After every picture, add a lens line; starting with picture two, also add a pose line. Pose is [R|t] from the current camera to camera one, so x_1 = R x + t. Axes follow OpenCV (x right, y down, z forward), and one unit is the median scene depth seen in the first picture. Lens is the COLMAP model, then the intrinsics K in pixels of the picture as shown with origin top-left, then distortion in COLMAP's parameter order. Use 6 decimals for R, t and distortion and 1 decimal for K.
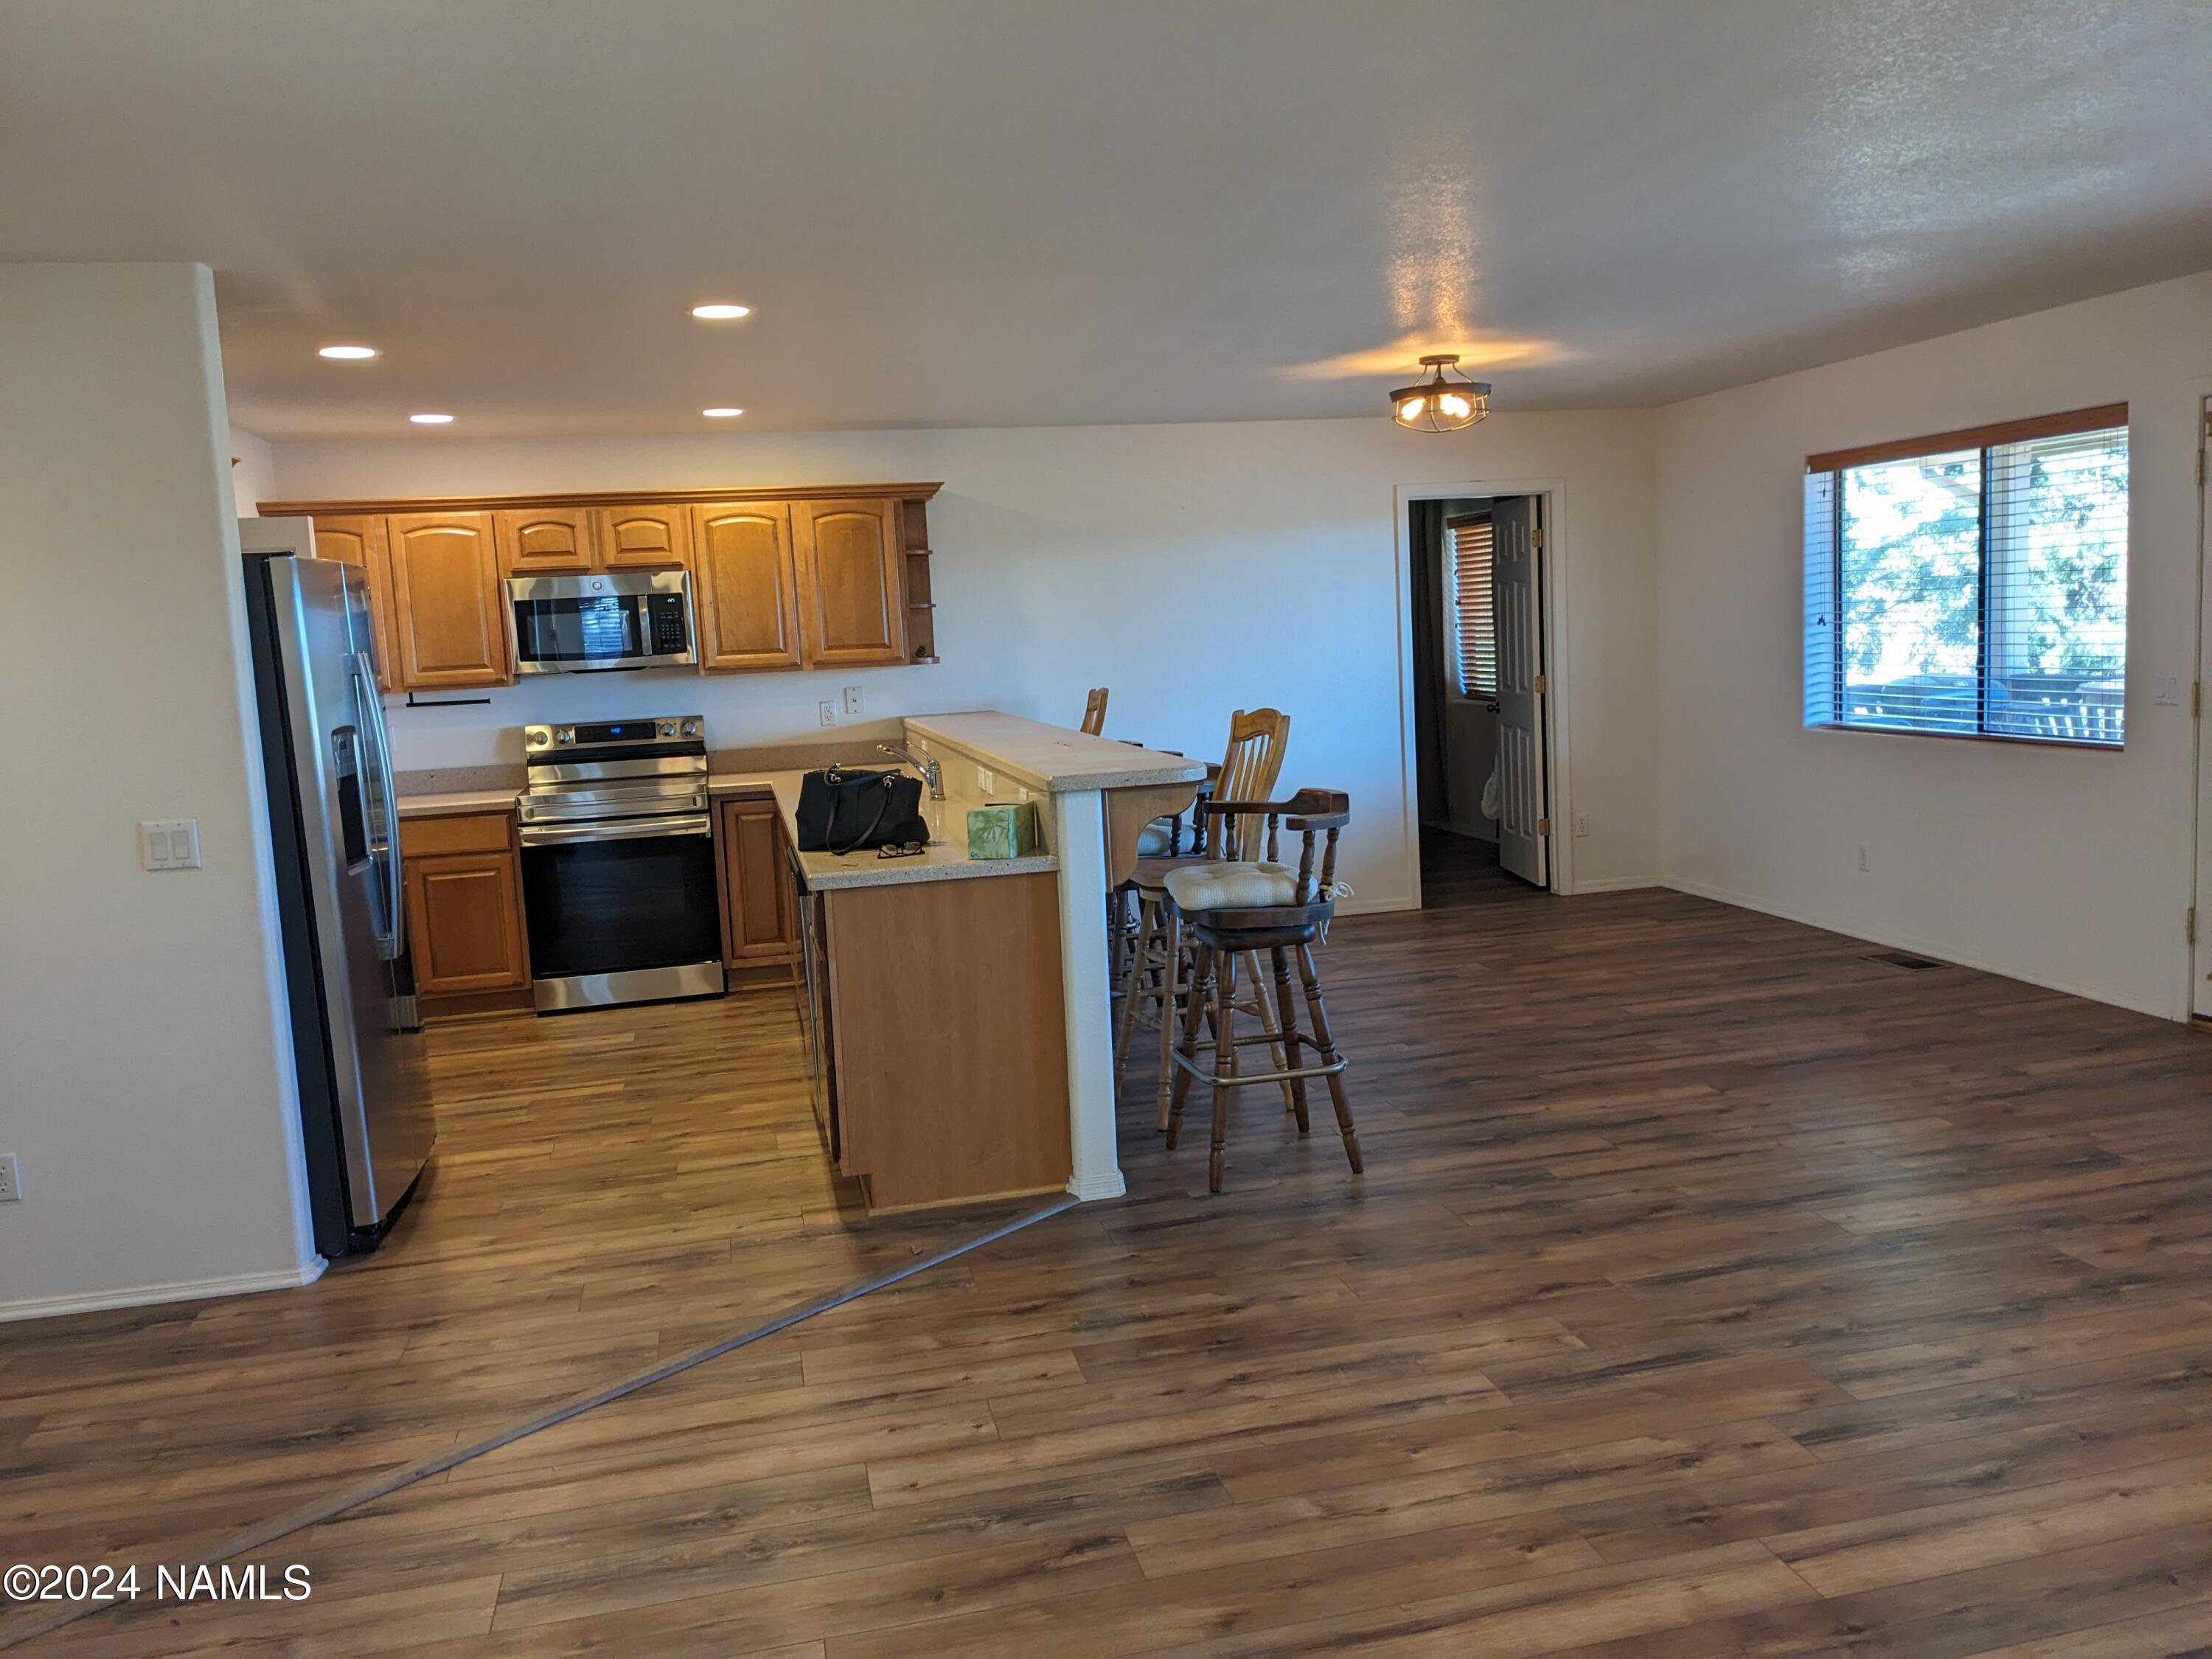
lens RADIAL K [[1706.0, 0, 1106.0], [0, 1706.0, 829.5], [0, 0, 1]] dist [0.059504, -0.104868]
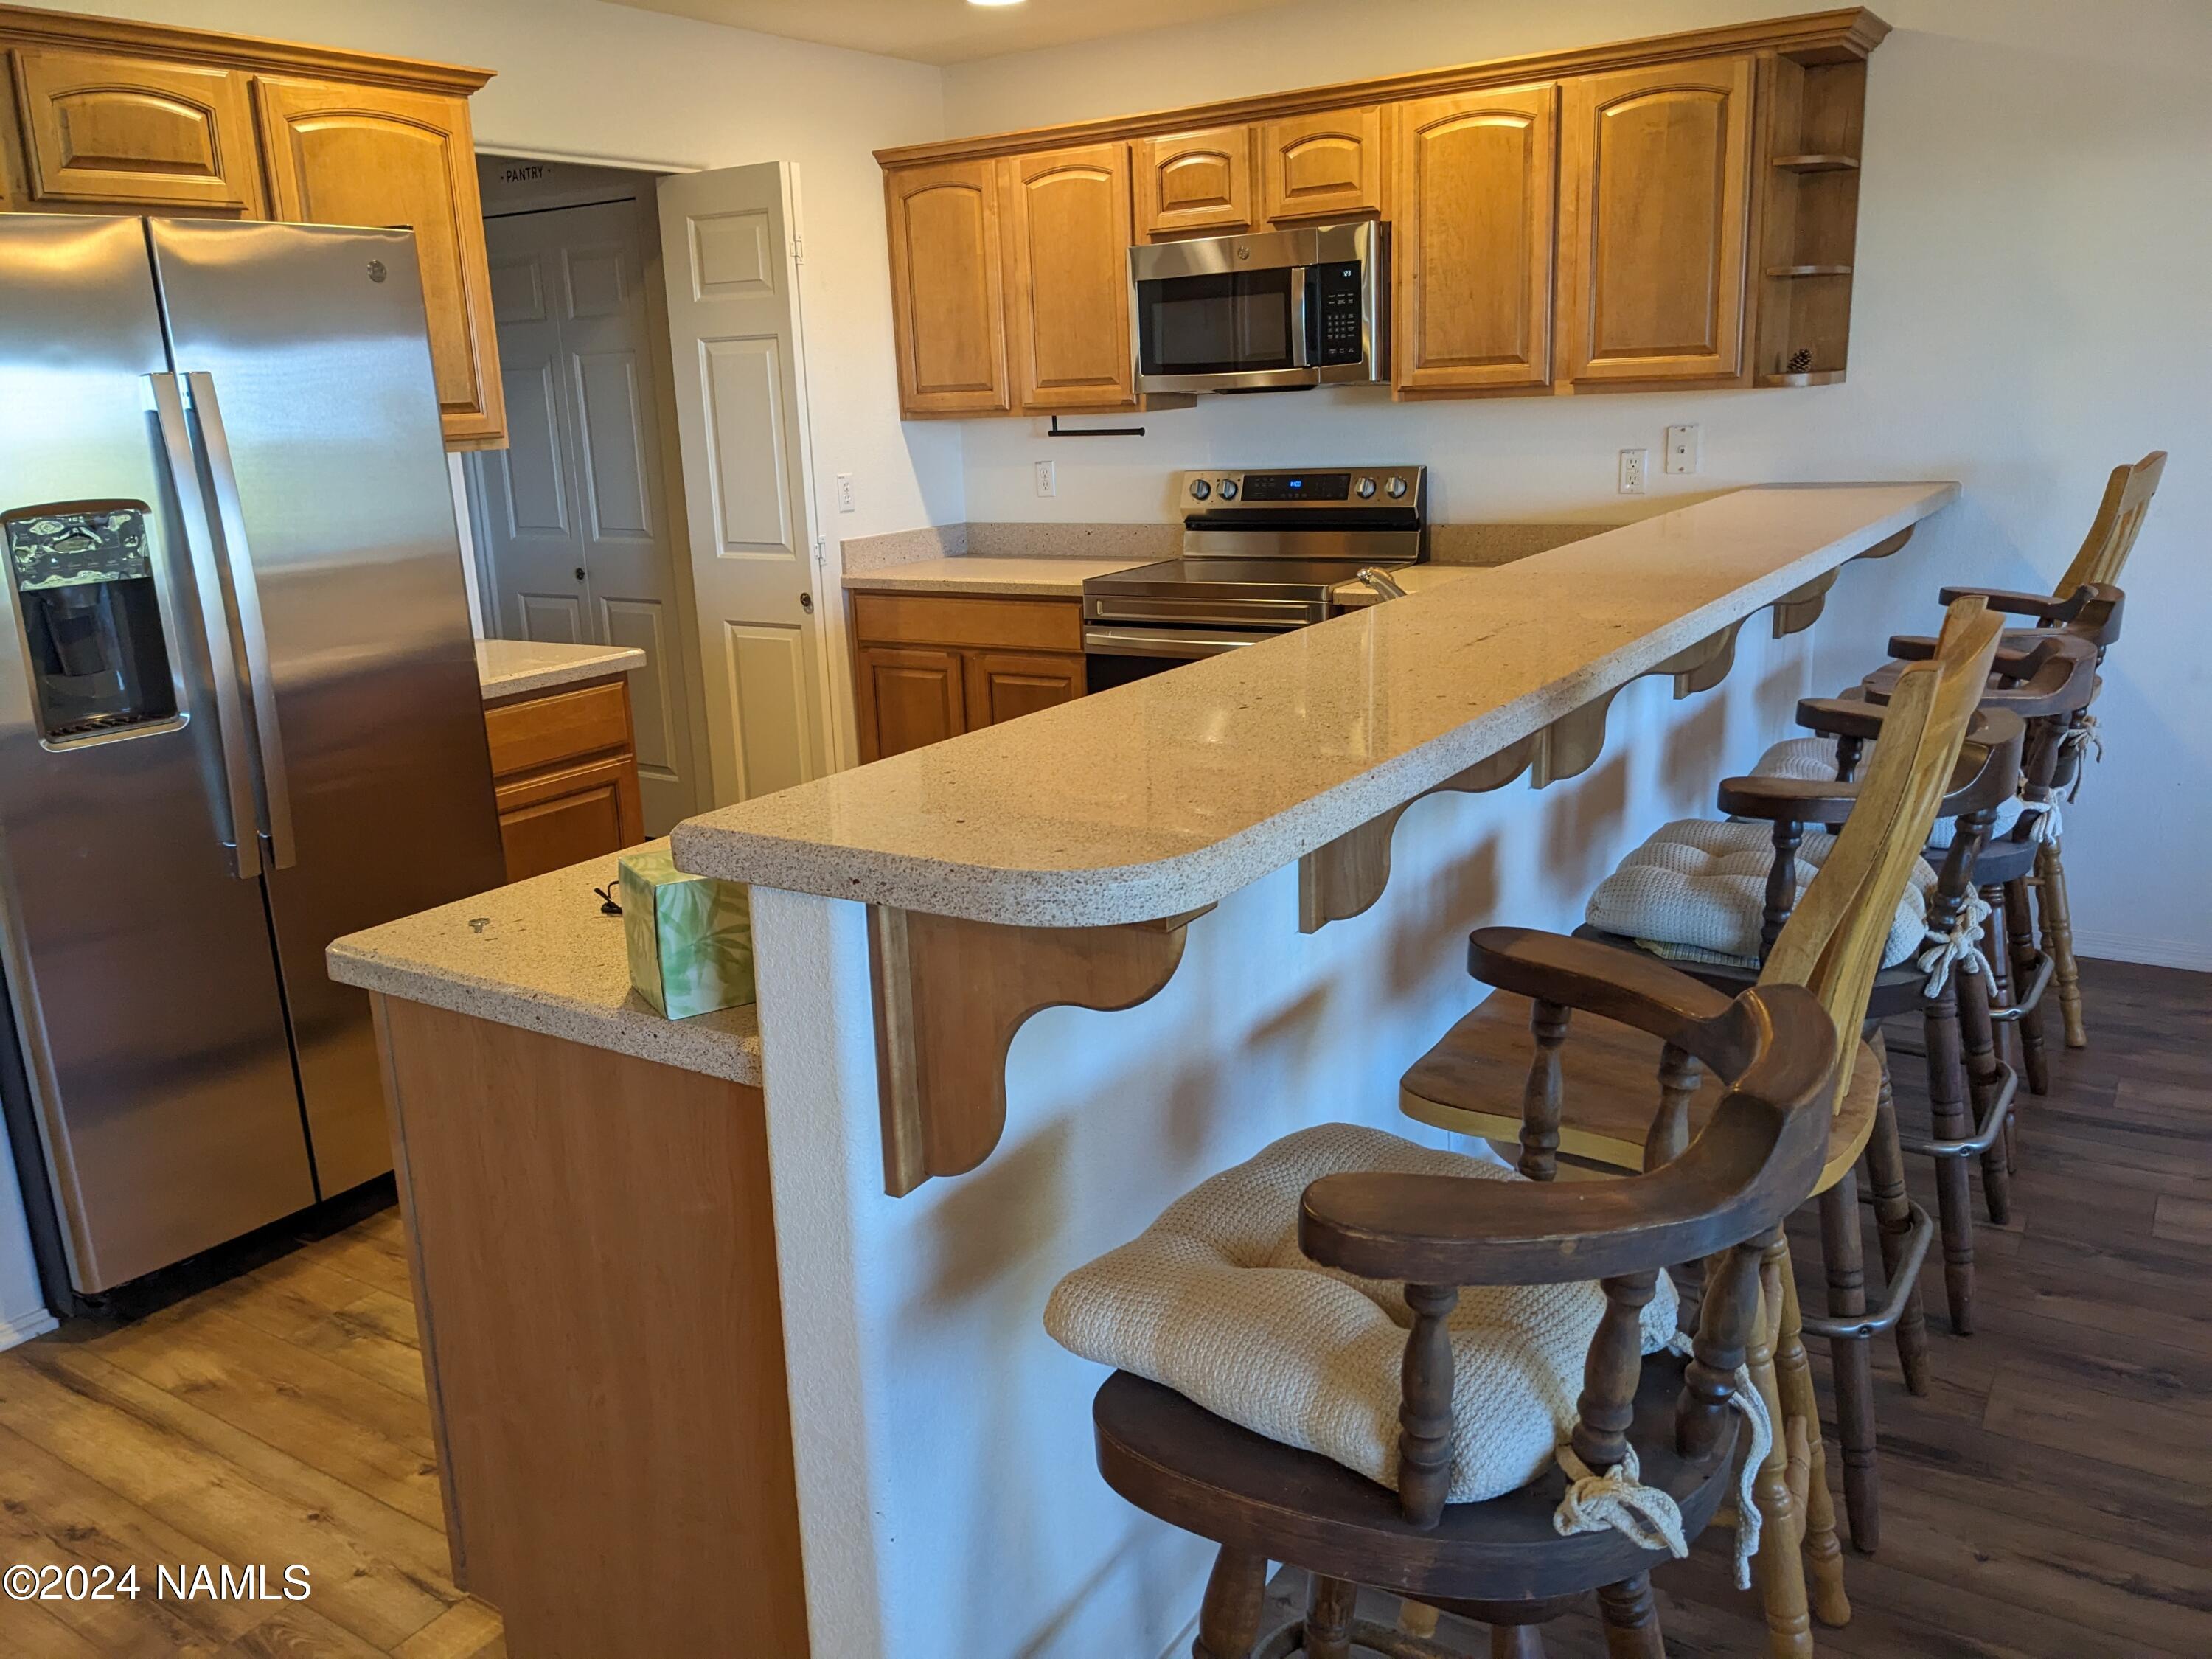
lens RADIAL K [[1706.0, 0, 1106.0], [0, 1706.0, 829.5], [0, 0, 1]] dist [0.059504, -0.104868]
pose [[0.695764, 0.200832, -0.689623, 0.153834], [-0.074962, 0.975175, 0.208361, -0.064600], [0.714349, -0.093274, 0.693546, 0.520654]]
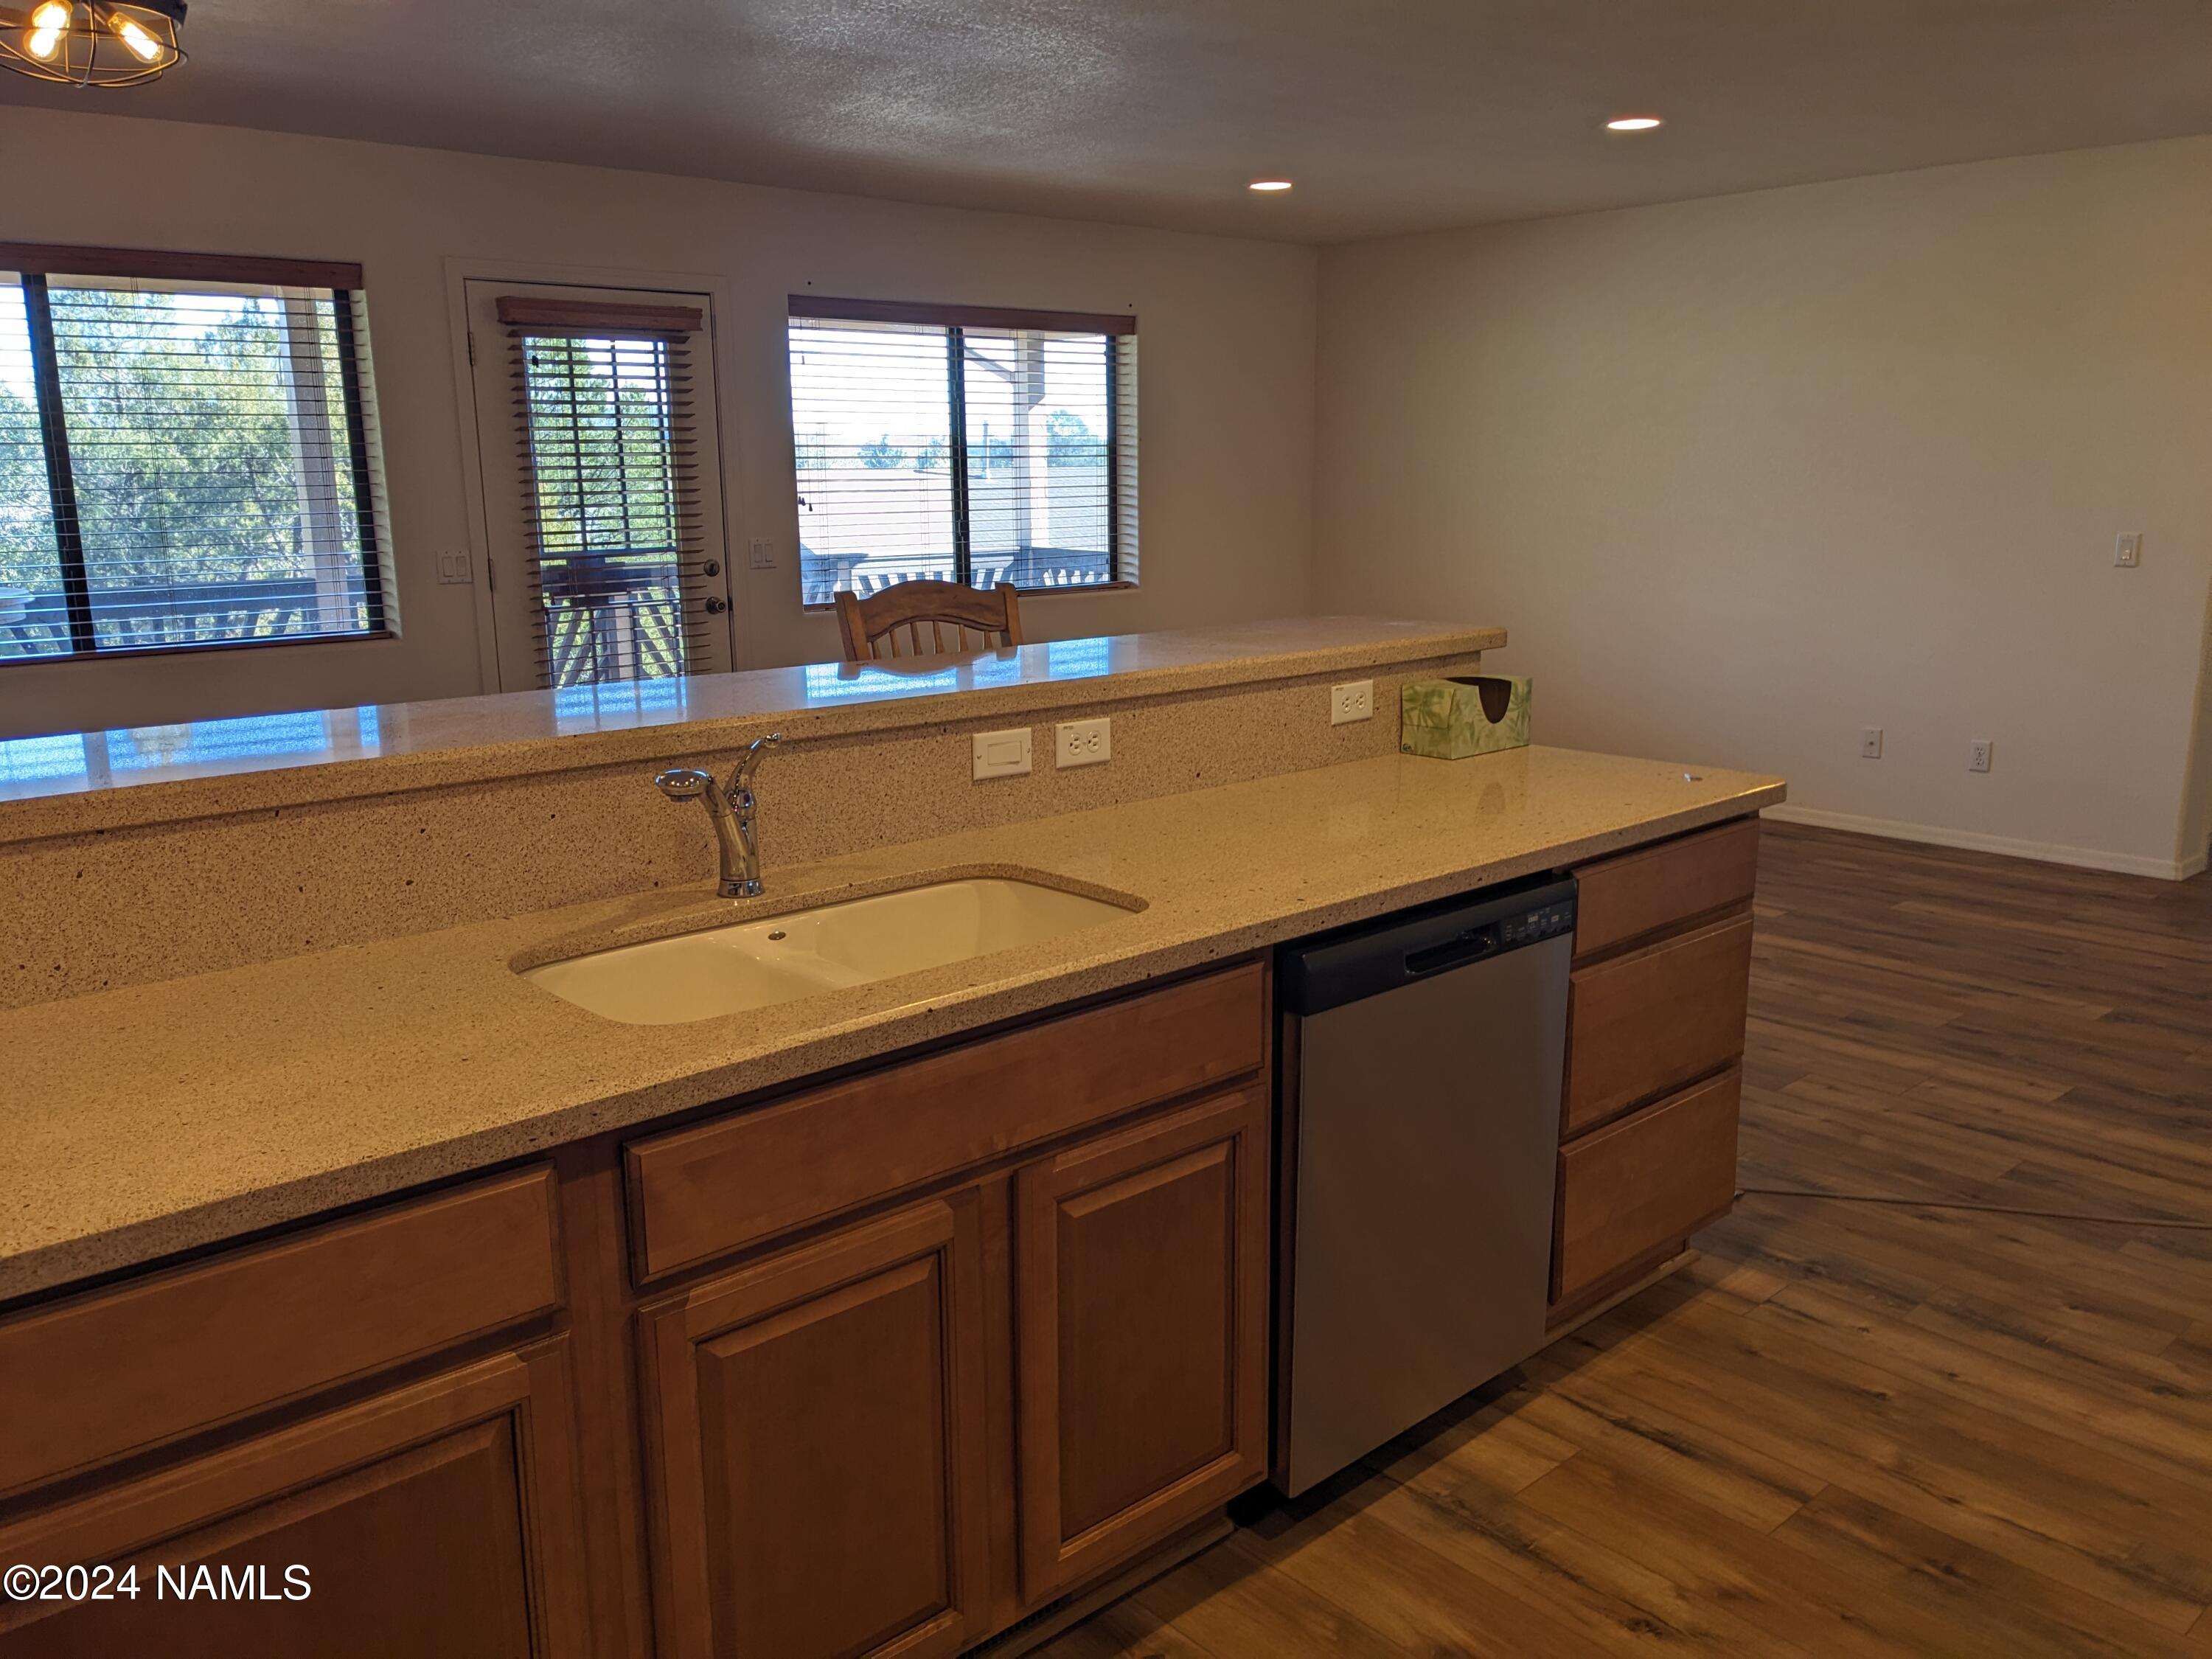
lens RADIAL K [[1706.0, 0, 1106.0], [0, 1706.0, 829.5], [0, 0, 1]] dist [0.059504, -0.104868]
pose [[-0.481153, -0.132968, 0.866493, -0.389142], [0.135231, 0.965340, 0.223229, -0.086800], [-0.866143, 0.224585, -0.446495, 0.945844]]
